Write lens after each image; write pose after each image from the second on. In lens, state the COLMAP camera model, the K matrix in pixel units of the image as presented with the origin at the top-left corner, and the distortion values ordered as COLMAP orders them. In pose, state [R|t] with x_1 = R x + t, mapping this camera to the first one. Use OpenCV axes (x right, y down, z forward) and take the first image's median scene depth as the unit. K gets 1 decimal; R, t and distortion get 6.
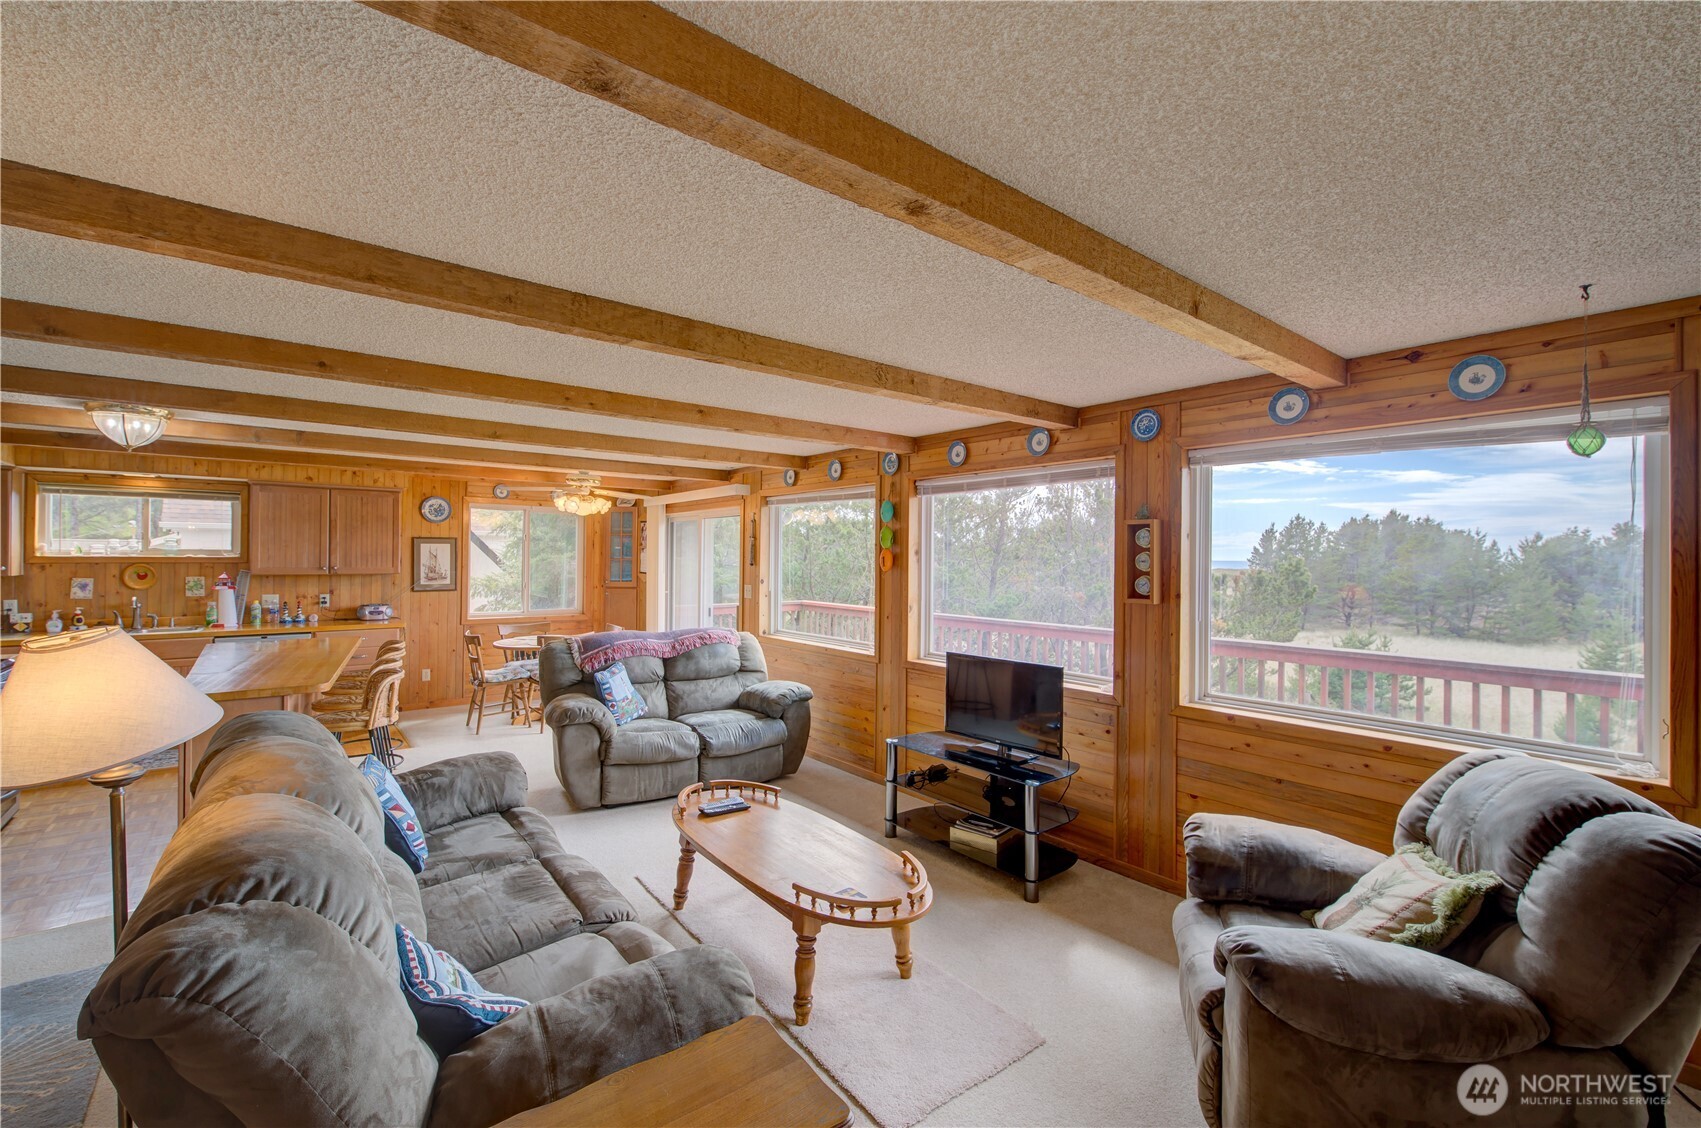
lens RADIAL K [[727.1, 0, 856.6], [0, 727.1, 557.6], [0, 0, 1]] dist [0.000459, -0.000806]
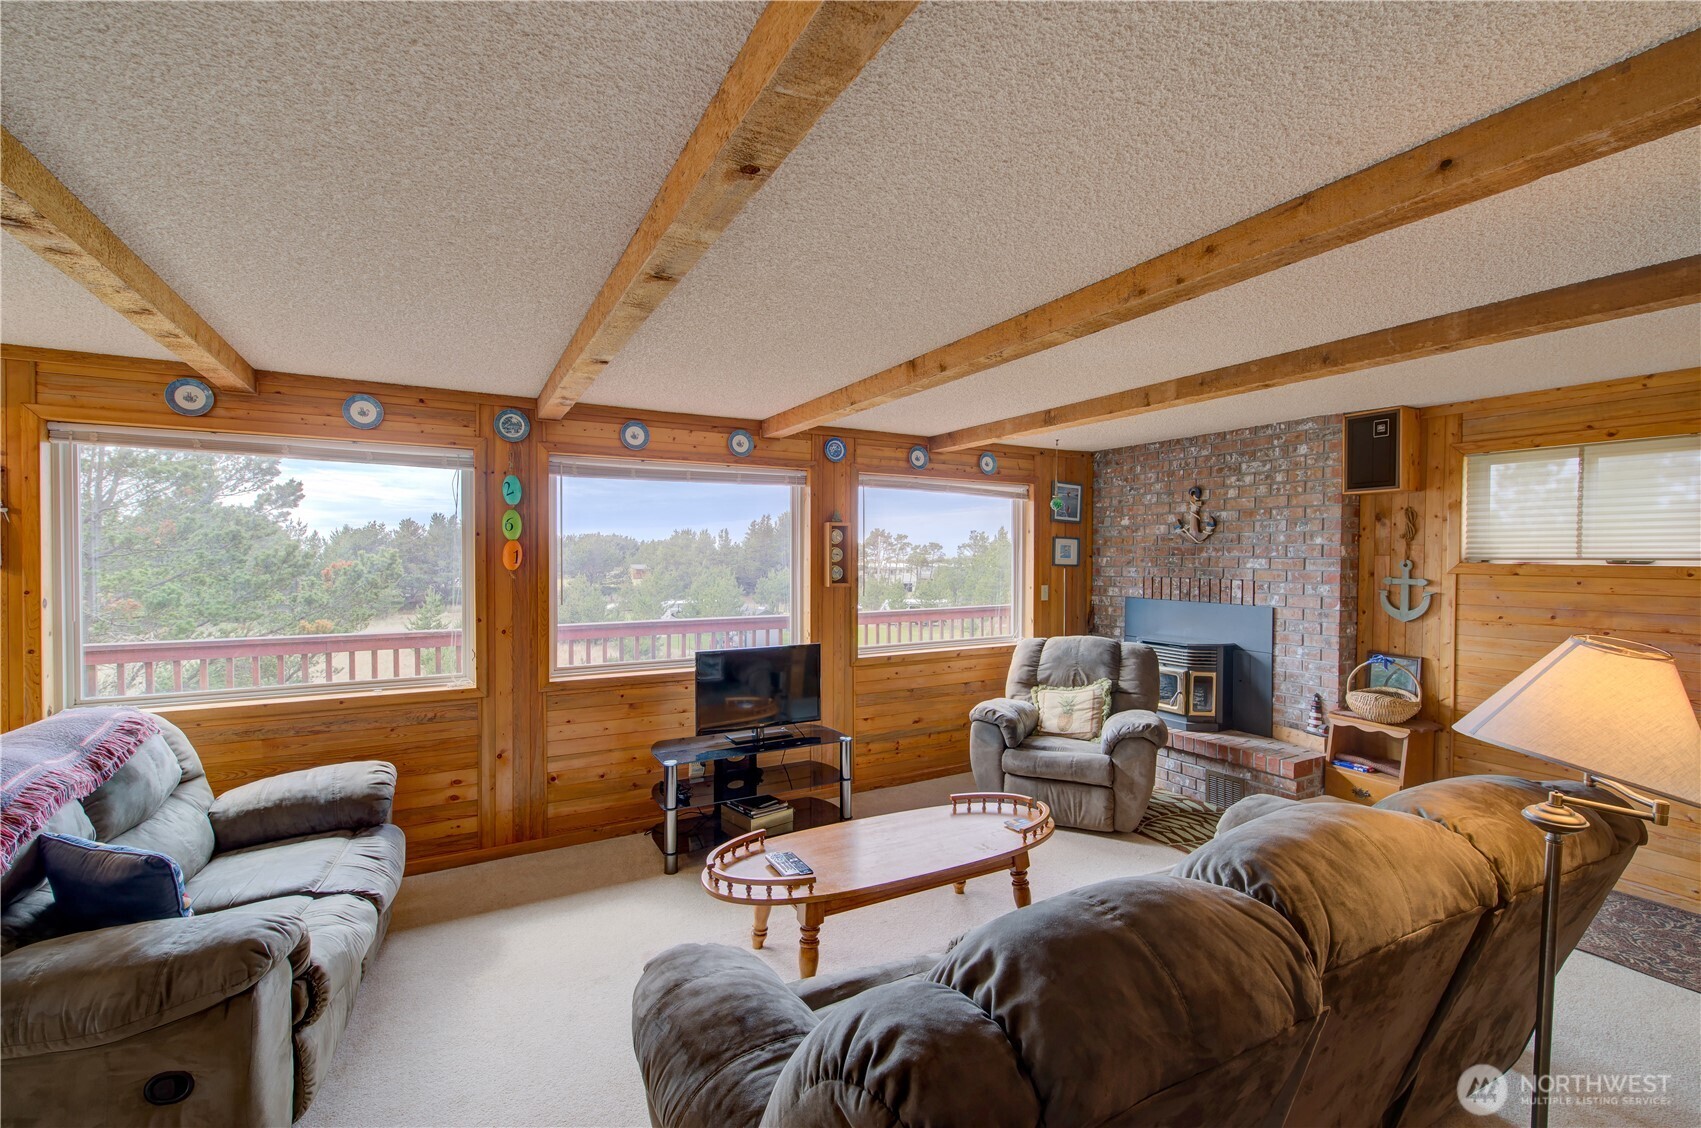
lens RADIAL K [[716.9, 0, 858.3], [0, 716.9, 569.3], [0, 0, 1]] dist [-0.001500, -0.000098]
pose [[0.165864, -0.028501, 0.985737, -0.595628], [-0.002684, 0.999566, 0.029352, -0.004156], [-0.986145, -0.007514, 0.165715, 0.504225]]
